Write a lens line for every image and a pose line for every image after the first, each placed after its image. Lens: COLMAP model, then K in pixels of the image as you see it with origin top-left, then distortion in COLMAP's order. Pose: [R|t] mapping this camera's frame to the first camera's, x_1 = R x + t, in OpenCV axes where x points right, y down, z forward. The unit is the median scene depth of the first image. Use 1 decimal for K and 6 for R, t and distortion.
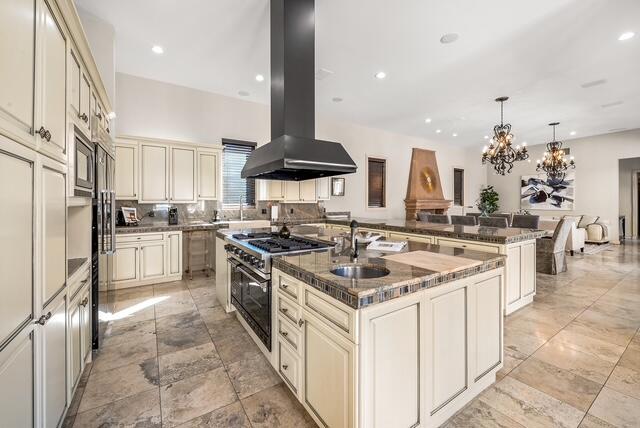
lens RADIAL K [[261.4, 0, 325.3], [0, 261.4, 202.2], [0, 0, 1]] dist [0.000455, -0.000812]
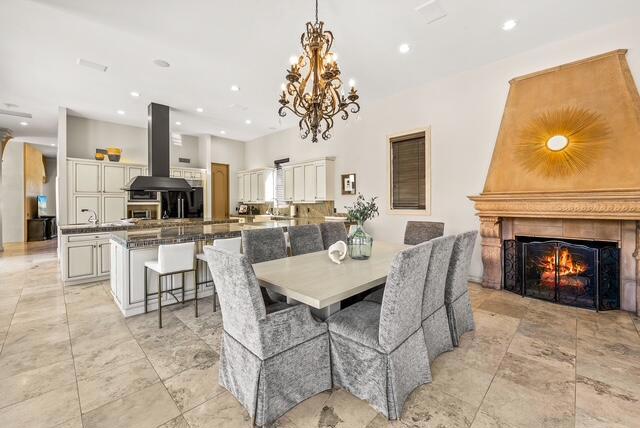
lens RADIAL K [[261.4, 0, 321.7], [0, 261.4, 202.8], [0, 0, 1]] dist [0.000455, -0.000812]
pose [[0.204570, 0.000179, -0.978852, 0.770703], [0.007805, 0.999968, 0.001814, -0.000186], [0.978821, -0.008011, 0.204562, 0.634405]]
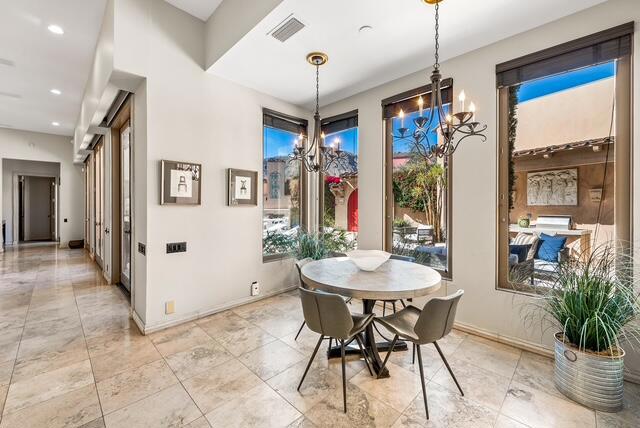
lens RADIAL K [[261.4, 0, 322.3], [0, 261.4, 208.9], [0, 0, 1]] dist [0.000455, -0.000812]
pose [[-0.202200, -0.005625, 0.979328, 0.015606], [-0.006019, 0.999972, 0.004501, 0.000378], [-0.979326, -0.004984, -0.202228, 0.106367]]
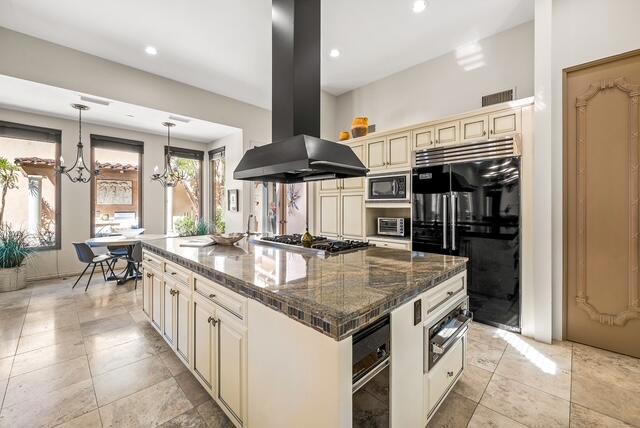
lens RADIAL K [[261.4, 0, 329.0], [0, 261.4, 206.5], [0, 0, 1]] dist [0.000455, -0.000812]
pose [[-0.976840, -0.000876, -0.213968, -0.013171], [0.000060, 0.999990, -0.004366, 0.002814], [0.213970, -0.004277, -0.976831, 0.661241]]
